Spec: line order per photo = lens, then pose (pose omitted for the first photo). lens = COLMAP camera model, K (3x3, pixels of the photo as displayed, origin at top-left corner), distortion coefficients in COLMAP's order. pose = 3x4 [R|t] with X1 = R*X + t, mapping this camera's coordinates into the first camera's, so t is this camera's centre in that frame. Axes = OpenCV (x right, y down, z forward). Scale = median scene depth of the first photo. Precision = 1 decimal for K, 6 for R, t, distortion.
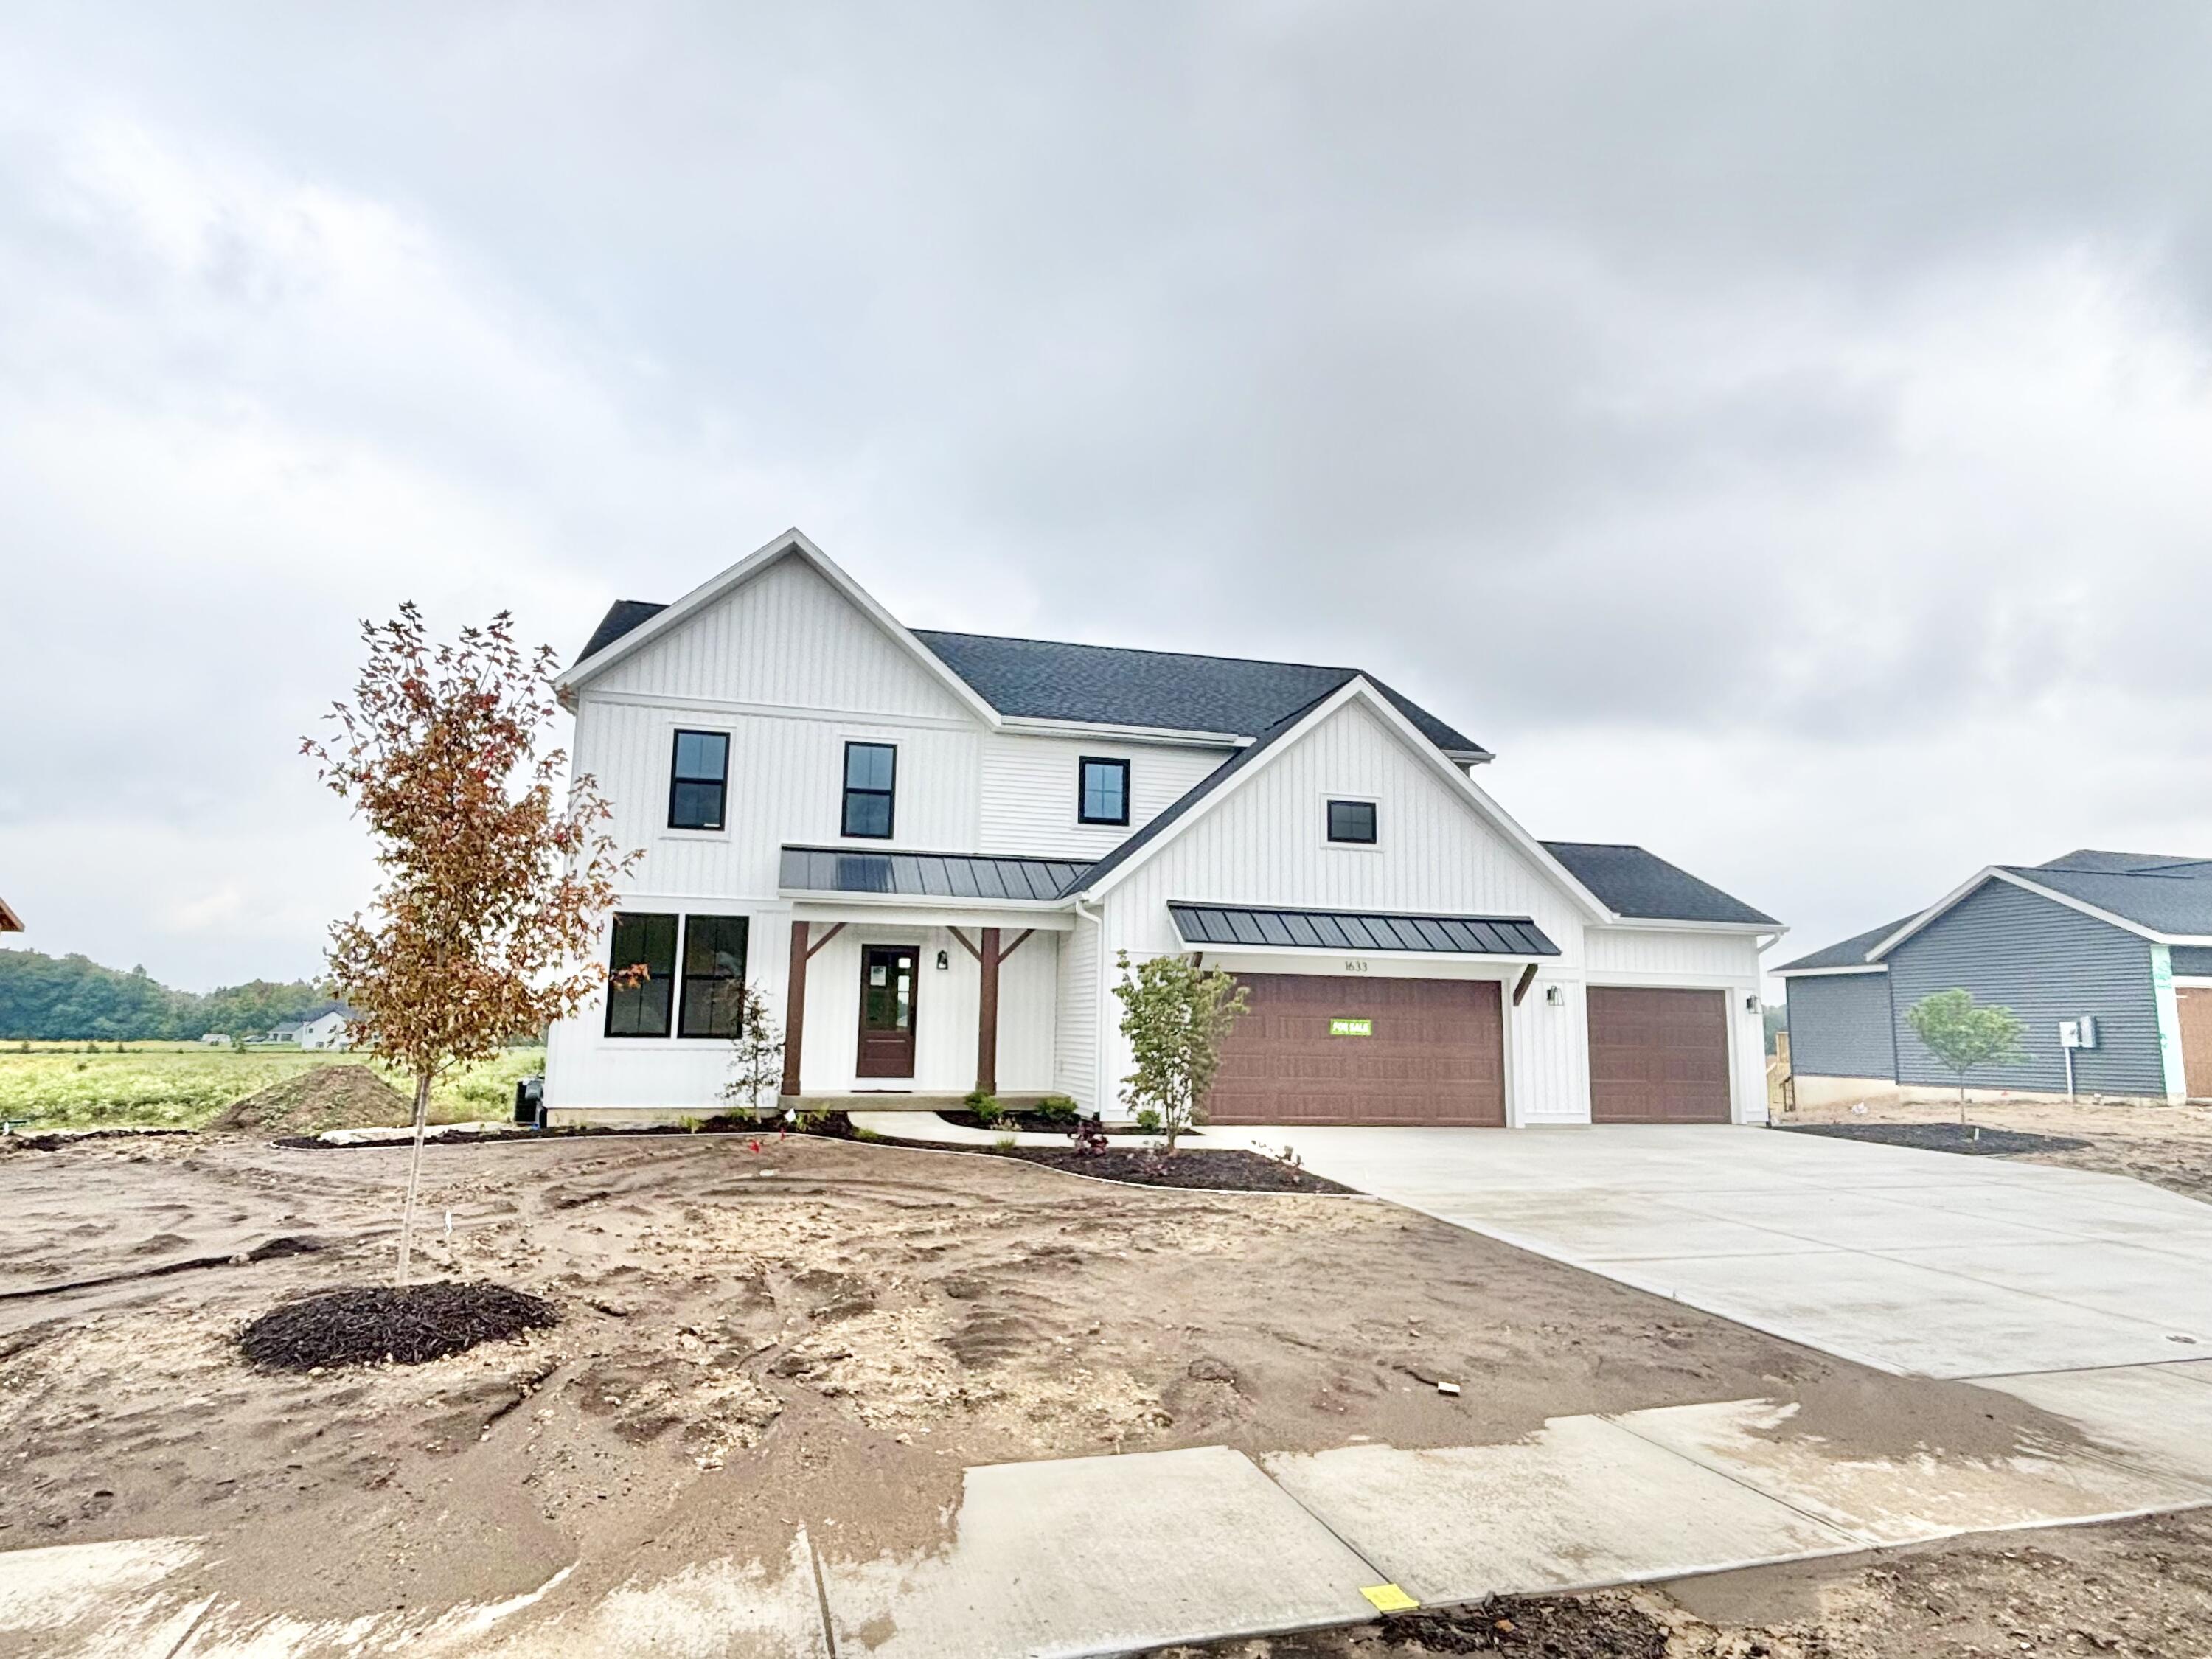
lens RADIAL K [[1259.0, 0, 1106.0], [0, 1259.0, 829.5], [0, 0, 1]] dist [0.039734, -0.042937]
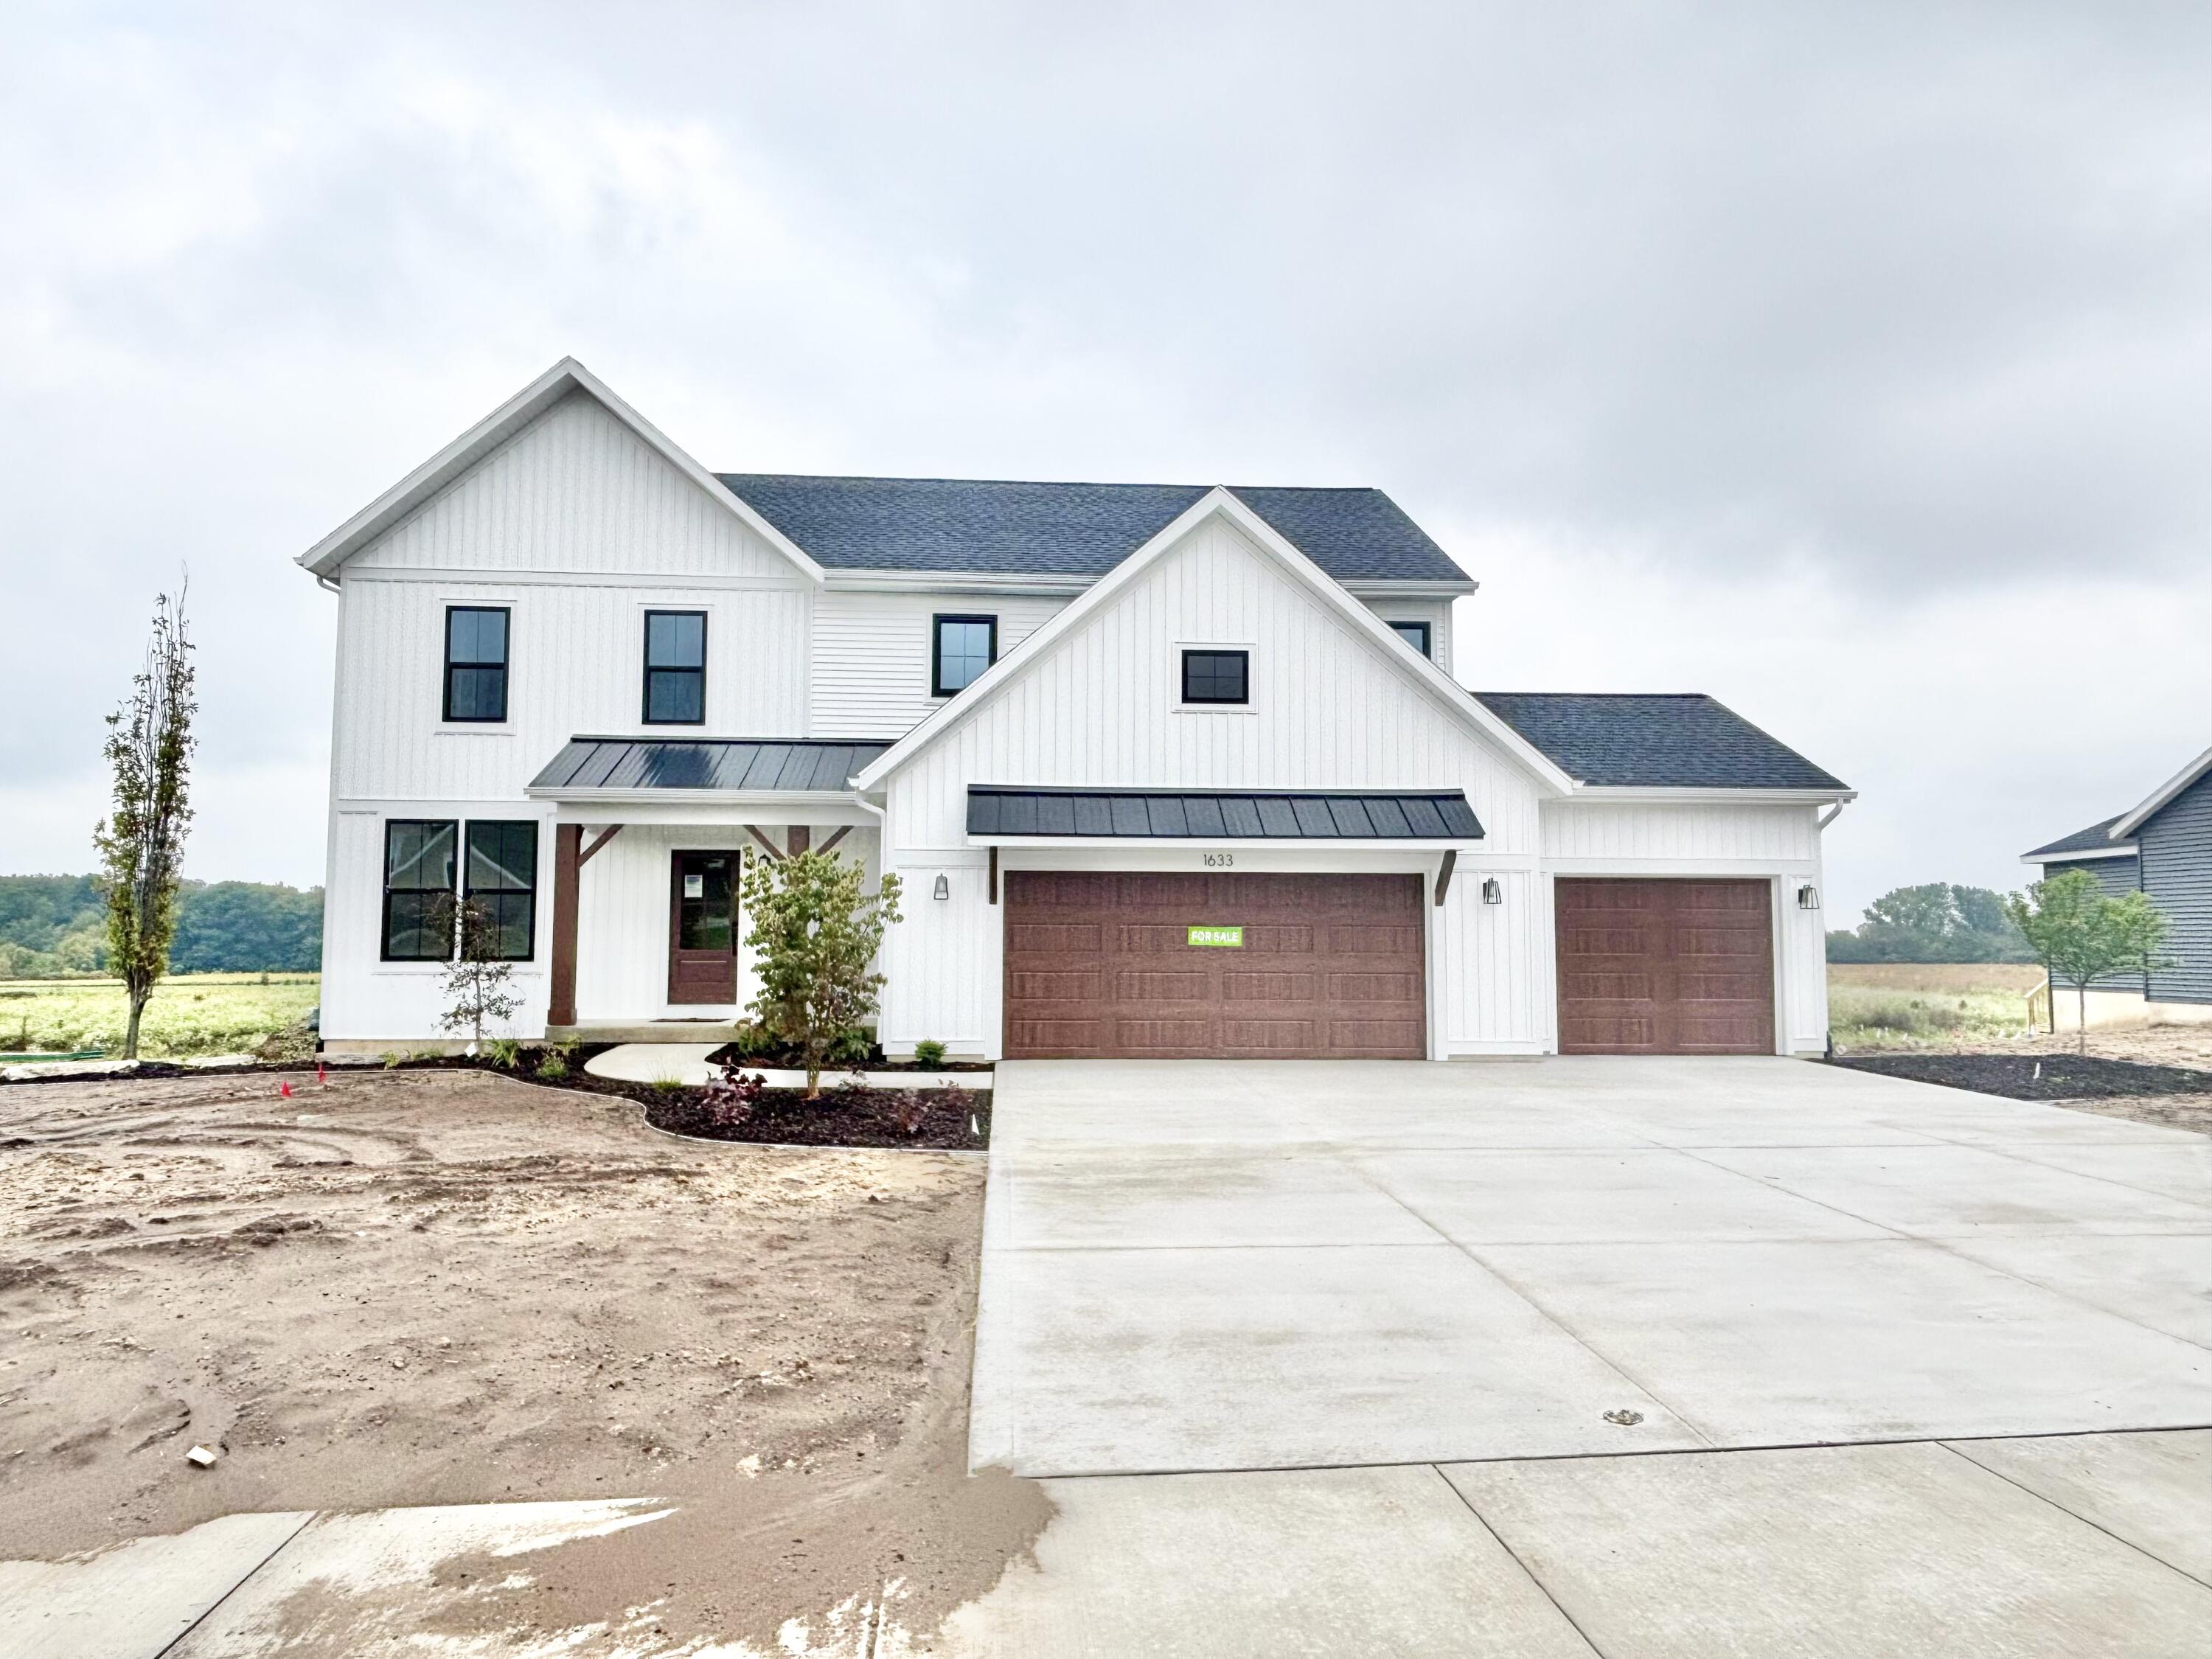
lens RADIAL K [[1417.0, 0, 1106.0], [0, 1417.0, 829.5], [0, 0, 1]] dist [0.047119, -0.050075]
pose [[0.983598, -0.029277, -0.177983, 0.274053], [0.042306, 0.996660, 0.069854, 0.023470], [0.175344, -0.076238, 0.981551, 0.113052]]
